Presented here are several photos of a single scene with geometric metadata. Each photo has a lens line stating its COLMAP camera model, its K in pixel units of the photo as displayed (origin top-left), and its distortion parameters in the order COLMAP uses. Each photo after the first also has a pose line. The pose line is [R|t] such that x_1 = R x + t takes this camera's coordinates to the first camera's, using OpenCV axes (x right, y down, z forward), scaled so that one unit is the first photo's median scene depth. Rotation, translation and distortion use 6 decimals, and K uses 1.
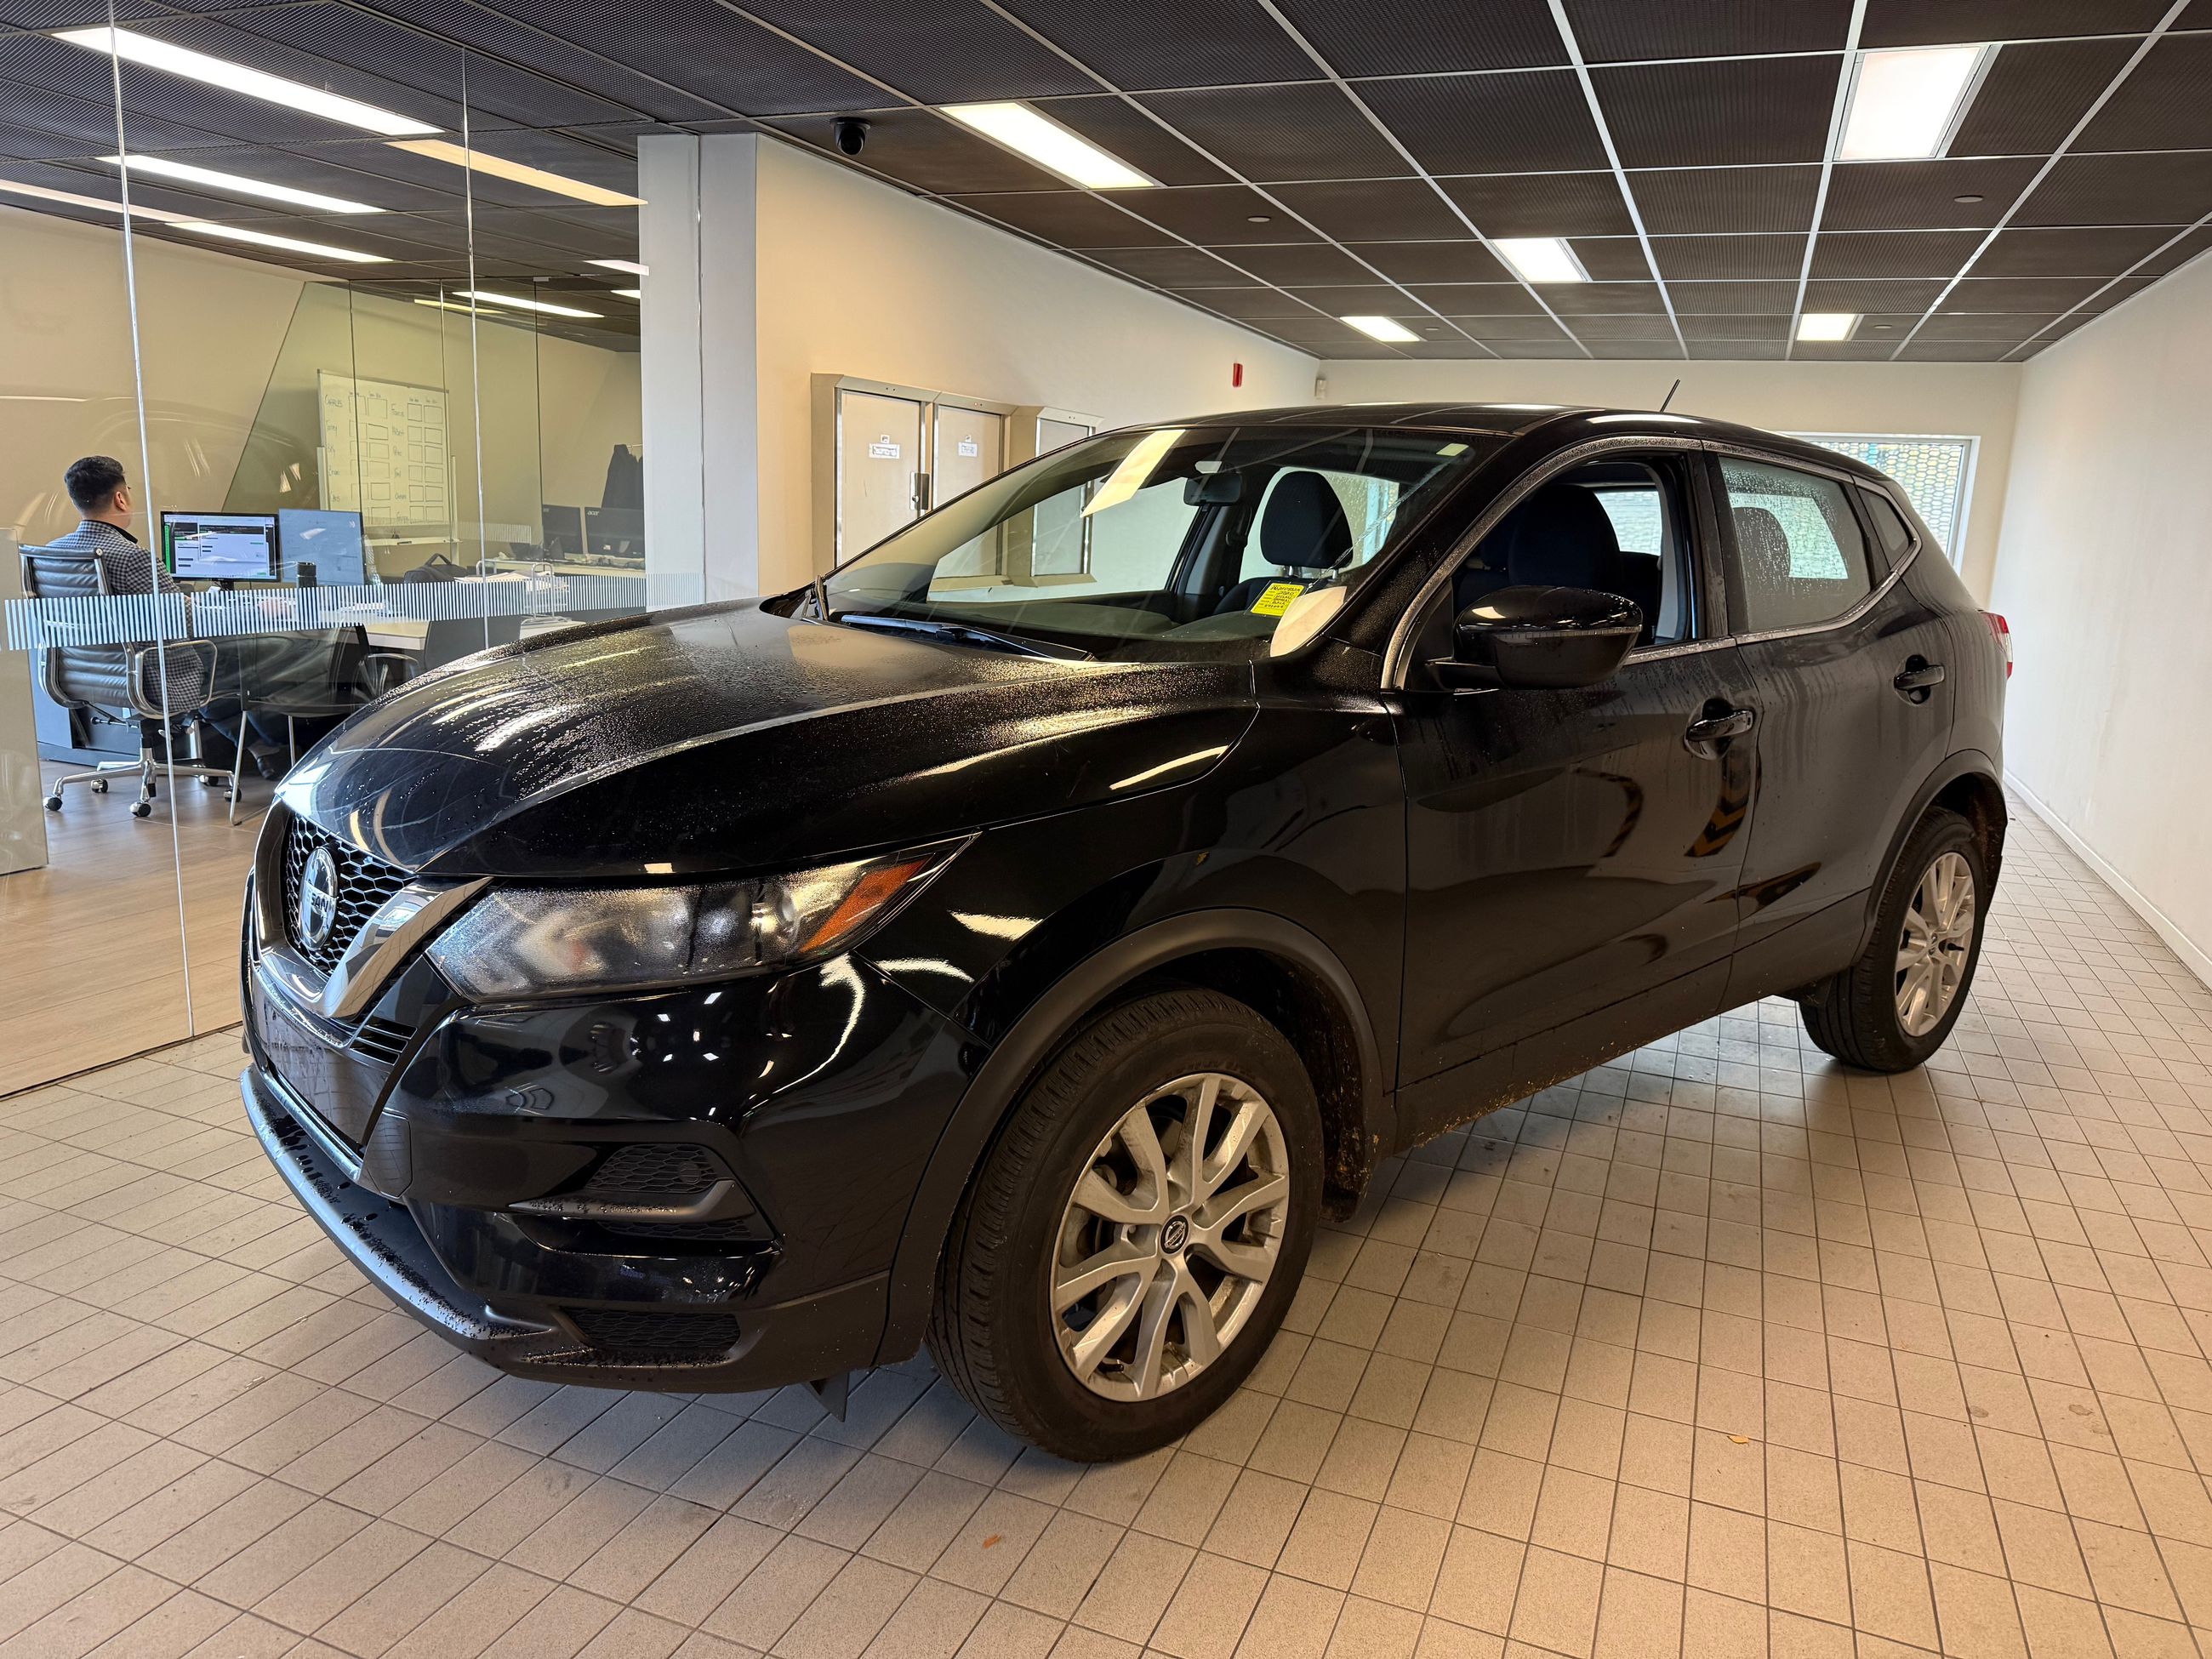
lens RADIAL K [[1581.0, 0, 1106.0], [0, 1581.0, 829.5], [0, 0, 1]] dist [-0.004706, -0.001828]
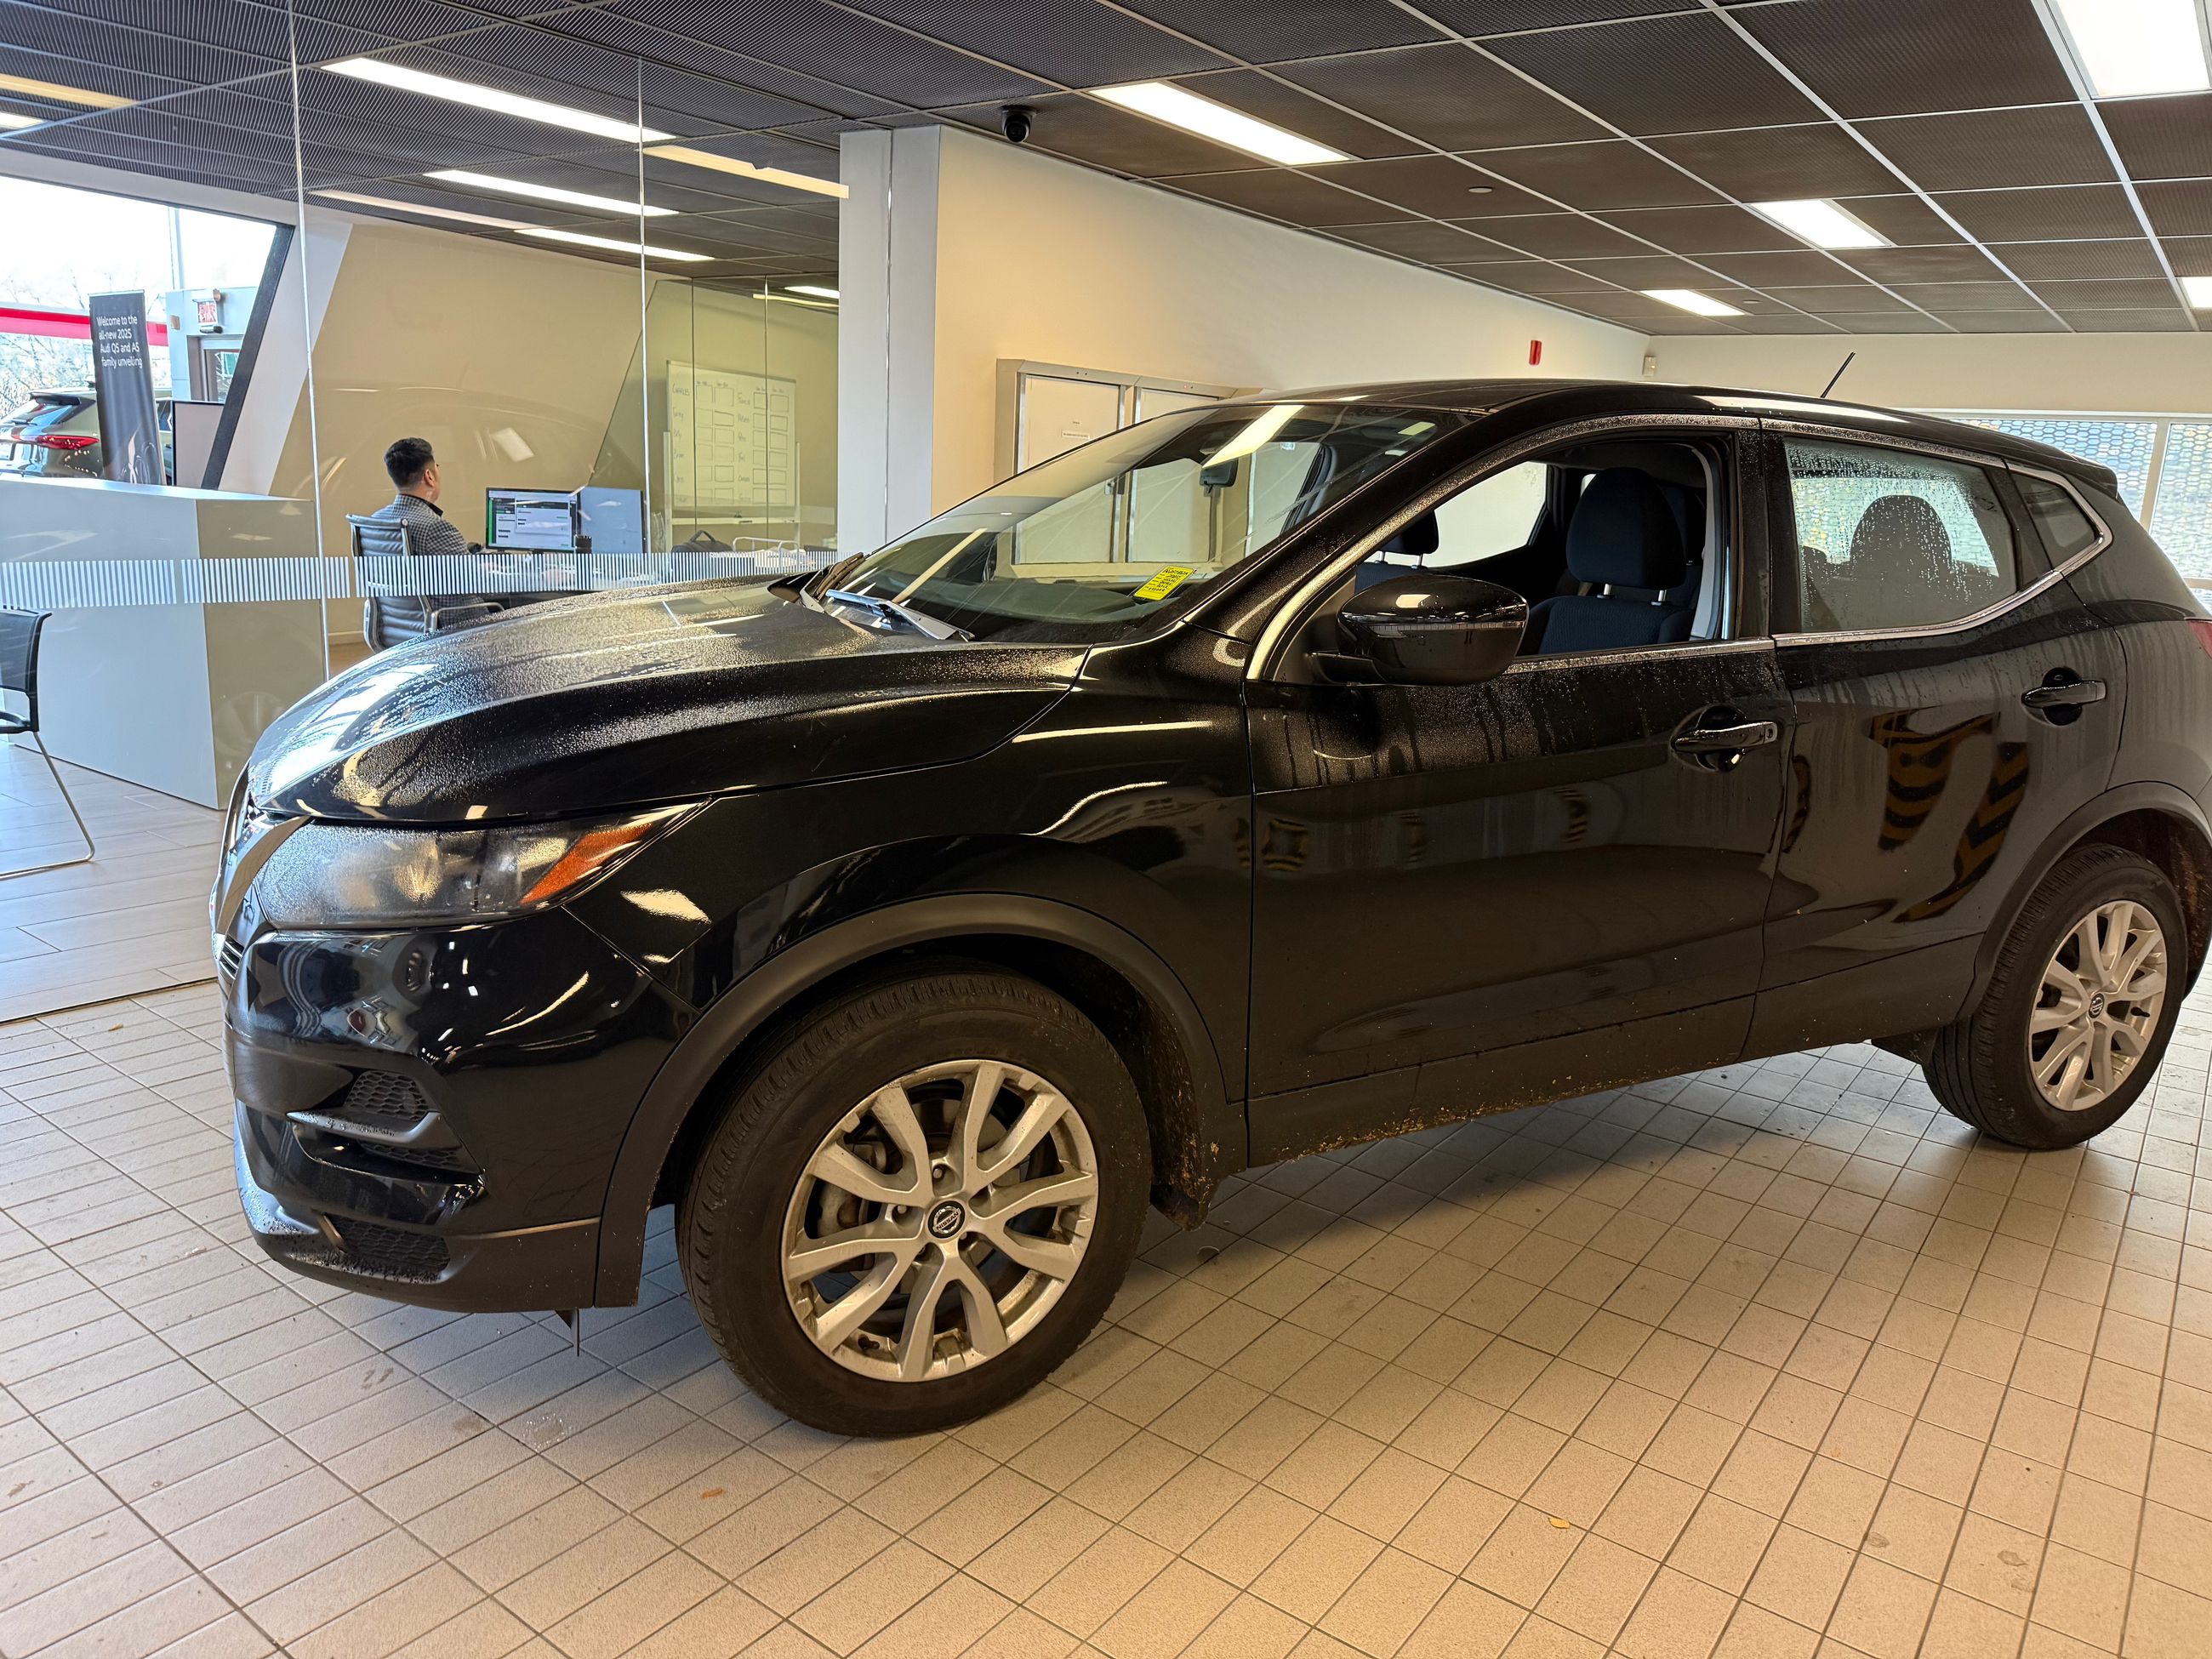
lens RADIAL K [[1574.7, 0, 1111.6], [0, 1574.7, 821.3], [0, 0, 1]] dist [0.001211, -0.005762]
pose [[0.967986, 0.059854, -0.243765, 0.217442], [-0.058922, 0.998201, 0.011120, -0.005796], [0.243992, 0.003600, 0.969771, 0.039401]]
